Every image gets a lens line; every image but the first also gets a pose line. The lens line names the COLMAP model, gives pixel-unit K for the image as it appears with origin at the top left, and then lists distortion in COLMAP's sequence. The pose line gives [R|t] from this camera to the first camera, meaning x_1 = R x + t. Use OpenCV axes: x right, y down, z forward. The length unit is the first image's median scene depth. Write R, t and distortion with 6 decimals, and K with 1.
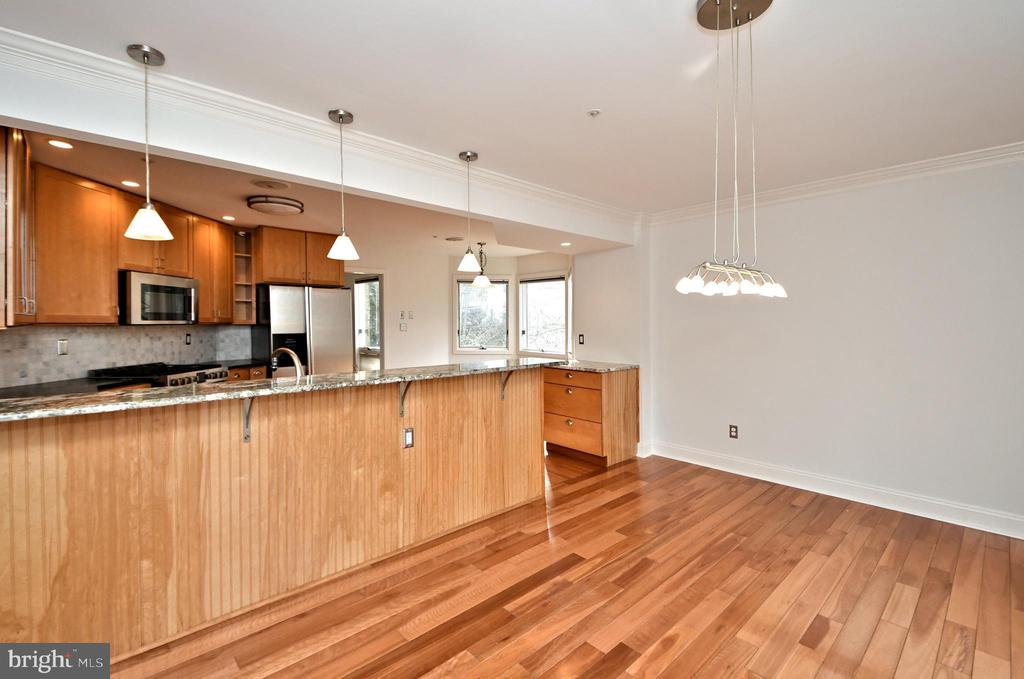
lens RADIAL K [[458.7, 0, 497.8], [0, 458.7, 329.1], [0, 0, 1]] dist [0.027331, -0.000578]
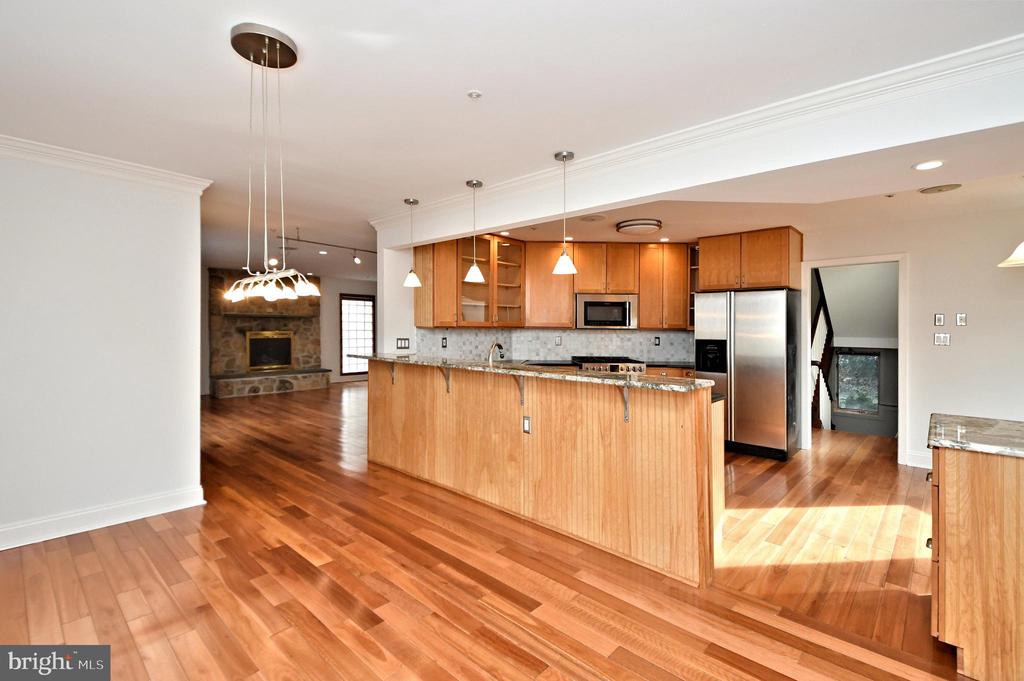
lens RADIAL K [[466.2, 0, 512.0], [0, 466.2, 340.5], [0, 0, 1]] dist [0.022462, -0.000156]
pose [[0.087876, 0.032440, -0.995603, 0.909073], [-0.026638, 0.999189, 0.030206, -0.012736], [0.995775, 0.023867, 0.088669, 0.791566]]
